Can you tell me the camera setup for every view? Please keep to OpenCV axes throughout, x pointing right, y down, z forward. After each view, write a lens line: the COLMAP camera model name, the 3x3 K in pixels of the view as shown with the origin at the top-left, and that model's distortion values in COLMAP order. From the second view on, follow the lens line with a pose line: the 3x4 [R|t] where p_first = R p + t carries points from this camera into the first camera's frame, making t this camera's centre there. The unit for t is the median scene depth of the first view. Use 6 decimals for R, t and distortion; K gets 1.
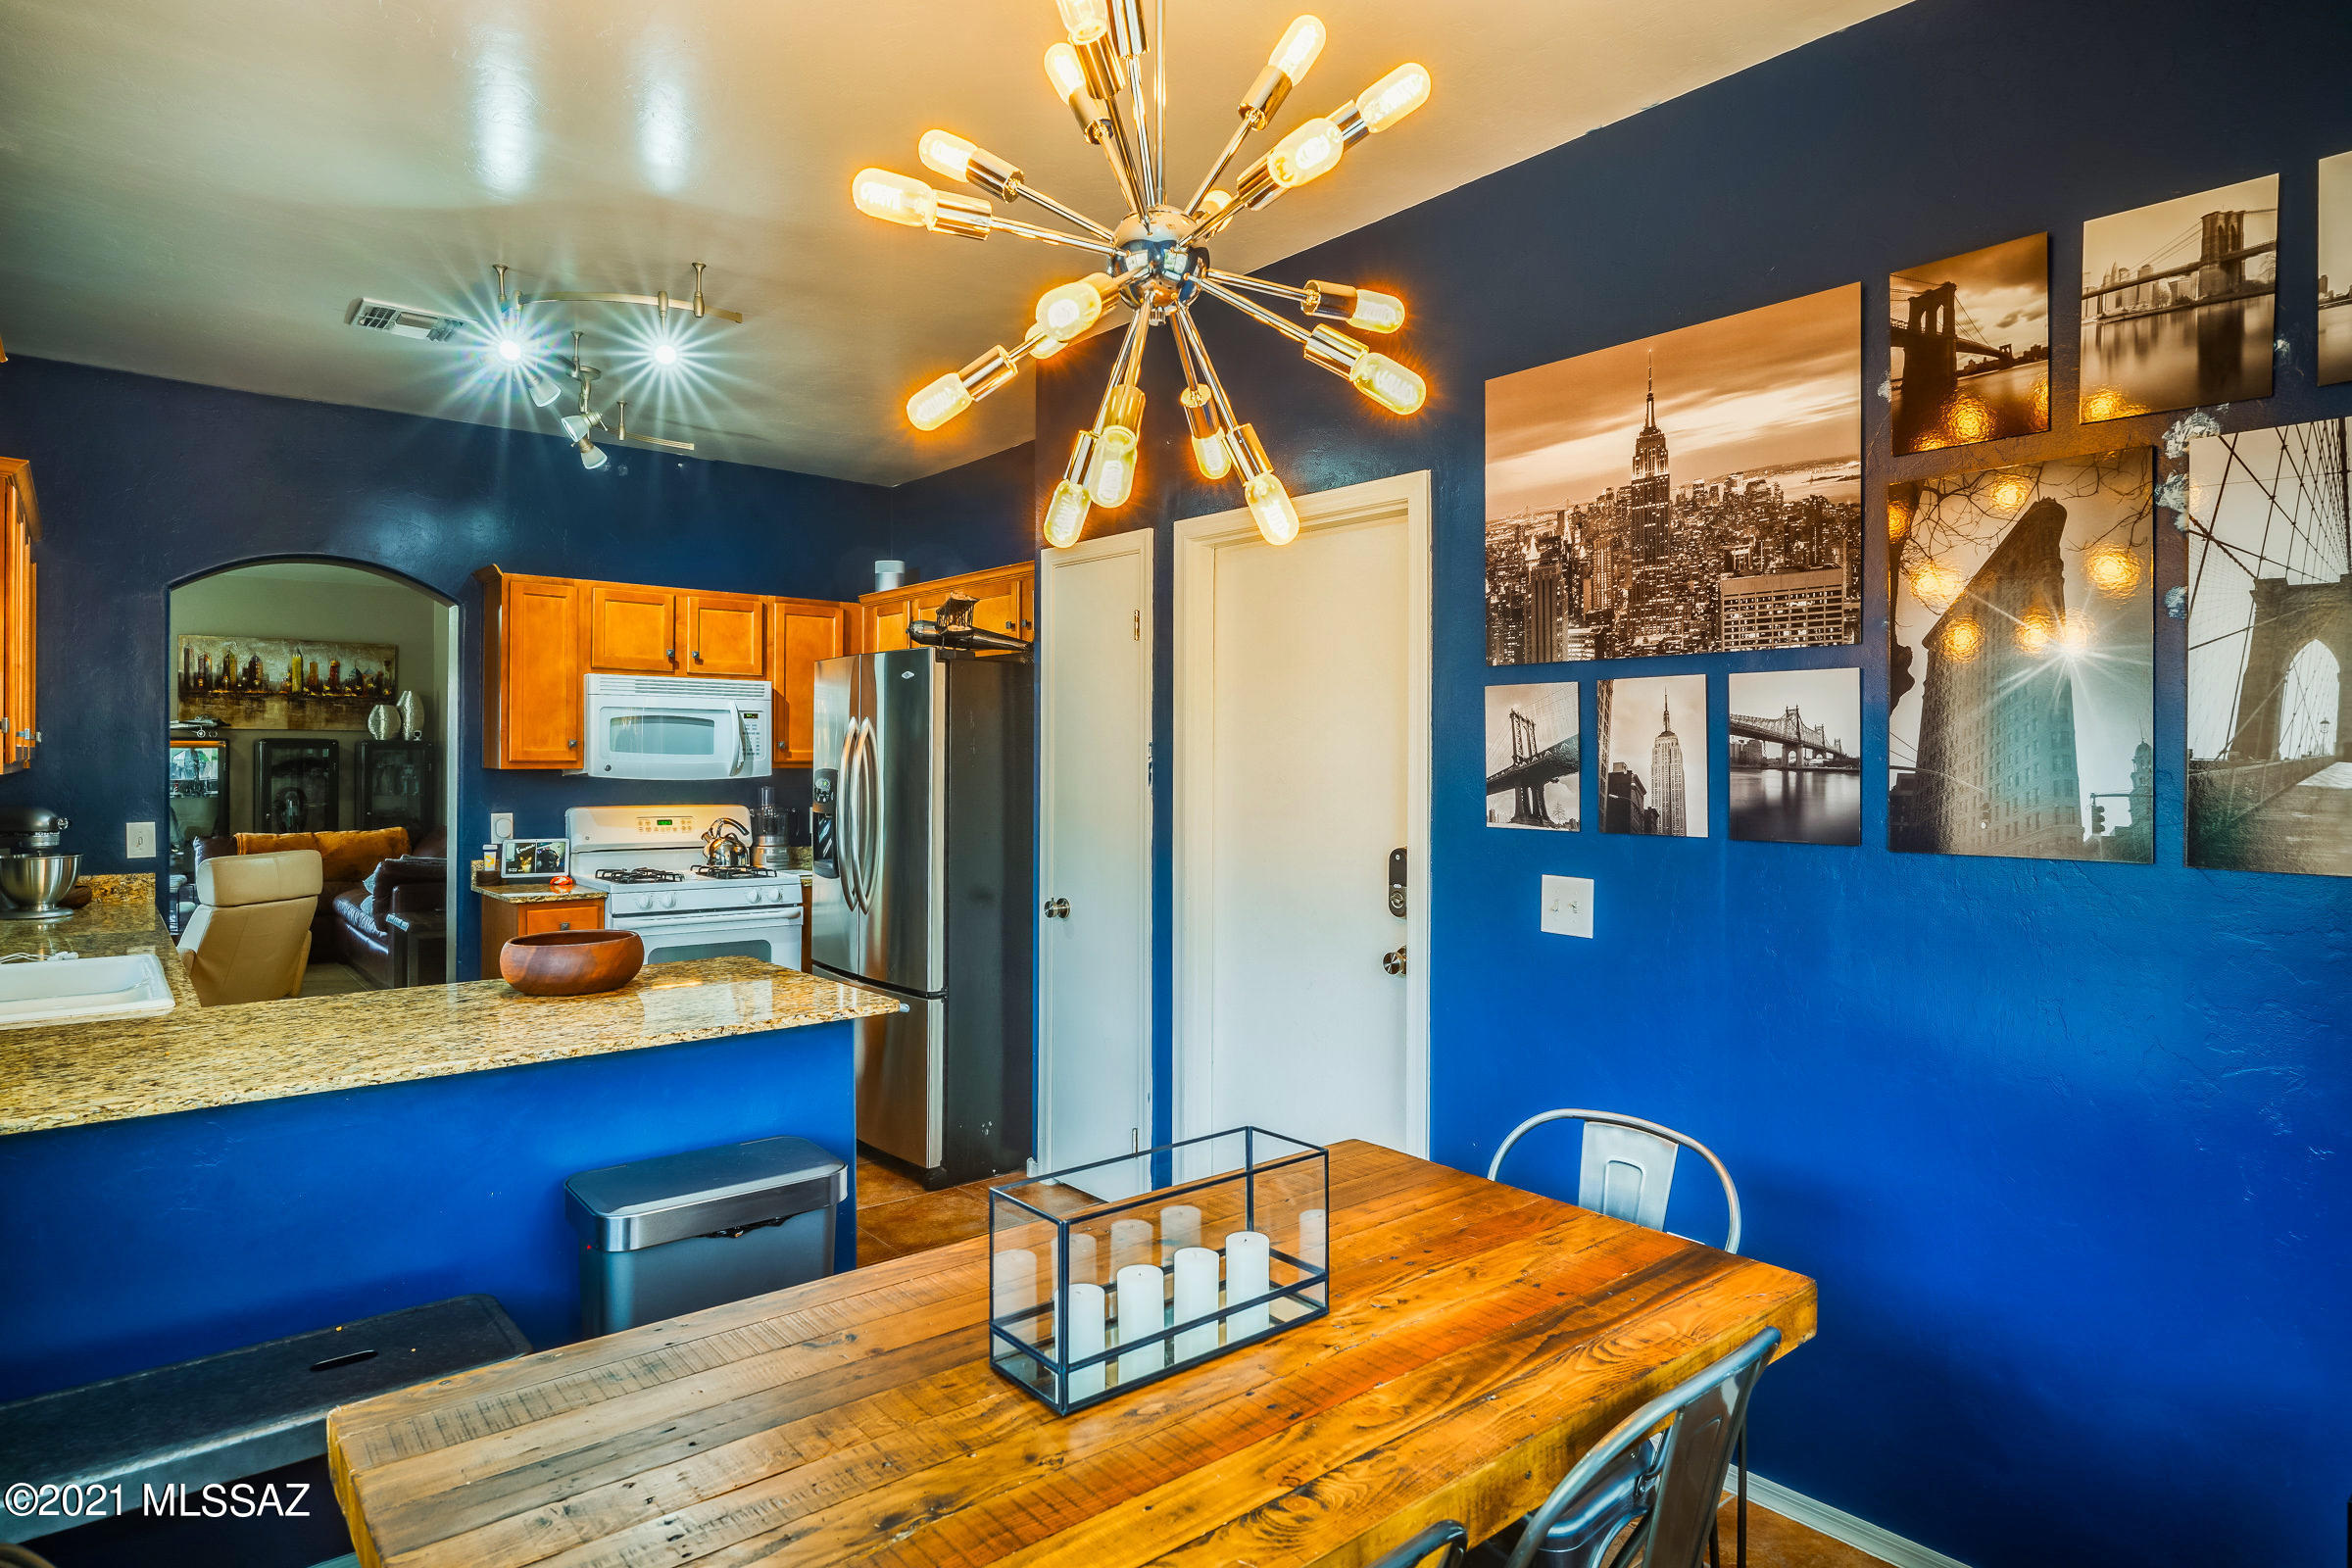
lens RADIAL K [[1301.2, 0, 1178.0], [0, 1301.2, 764.5], [0, 0, 1]] dist [-0.004011, 0.001400]
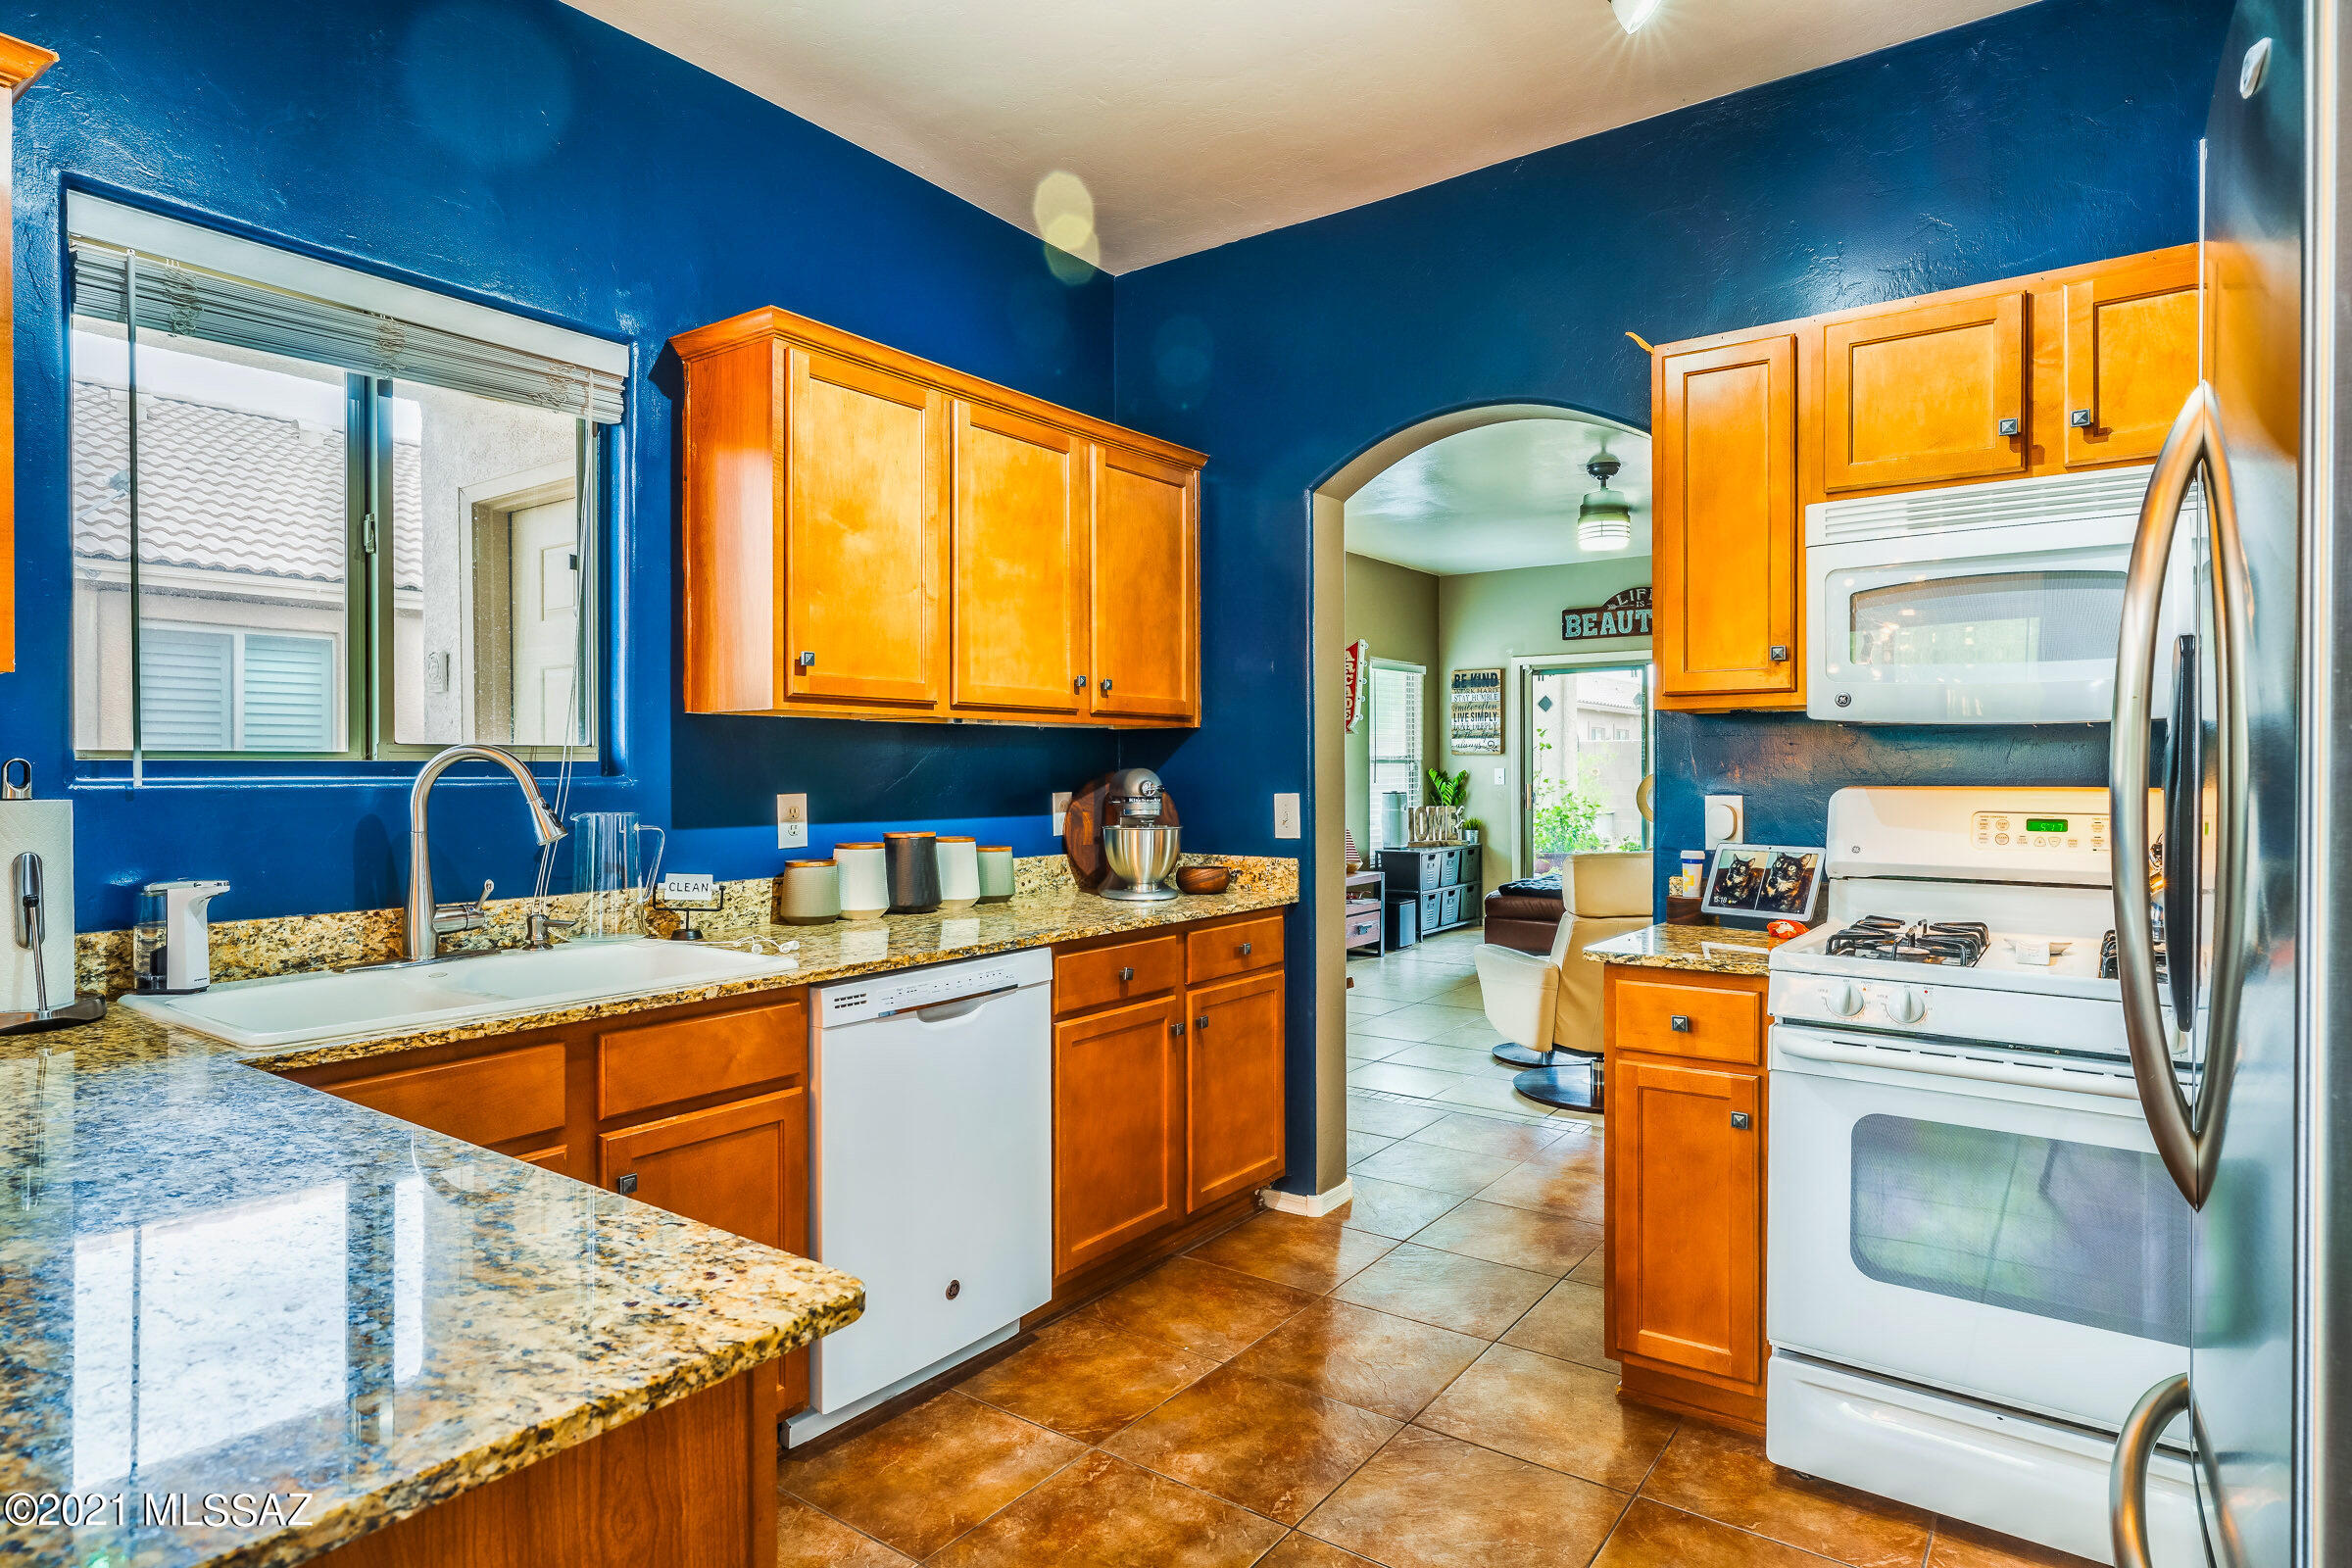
lens RADIAL K [[1283.9, 0, 1181.1], [0, 1283.9, 776.3], [0, 0, 1]] dist [-0.000493, 0.000515]
pose [[0.244218, -0.002009, -0.969718, -0.047672], [-0.001026, 0.999997, -0.002330, 0.030425], [0.969720, 0.001564, 0.244215, 0.632444]]
